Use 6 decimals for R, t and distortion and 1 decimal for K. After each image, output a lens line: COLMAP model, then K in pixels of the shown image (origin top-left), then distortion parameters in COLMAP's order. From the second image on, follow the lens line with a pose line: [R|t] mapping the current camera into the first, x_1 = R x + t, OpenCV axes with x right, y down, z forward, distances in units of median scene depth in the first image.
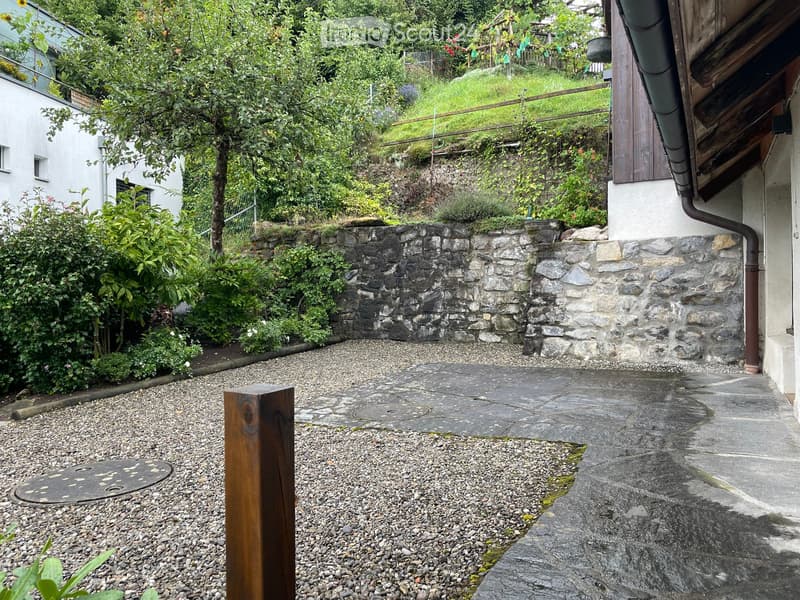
lens RADIAL K [[605.9, 0, 400.9], [0, 605.9, 300.7], [0, 0, 1]] dist [0.000385, -0.001625]
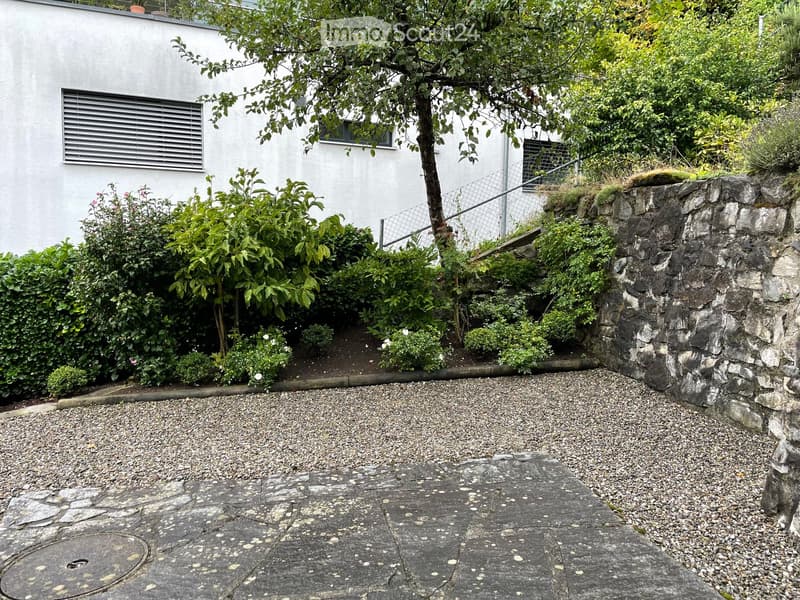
lens RADIAL K [[605.9, 0, 399.7], [0, 605.9, 295.7], [0, 0, 1]] dist [0.000385, -0.001625]
pose [[0.585678, 0.098637, -0.804520, 0.310583], [-0.038003, 0.994818, 0.094303, -0.067013], [0.809653, -0.024657, 0.586391, 0.484990]]
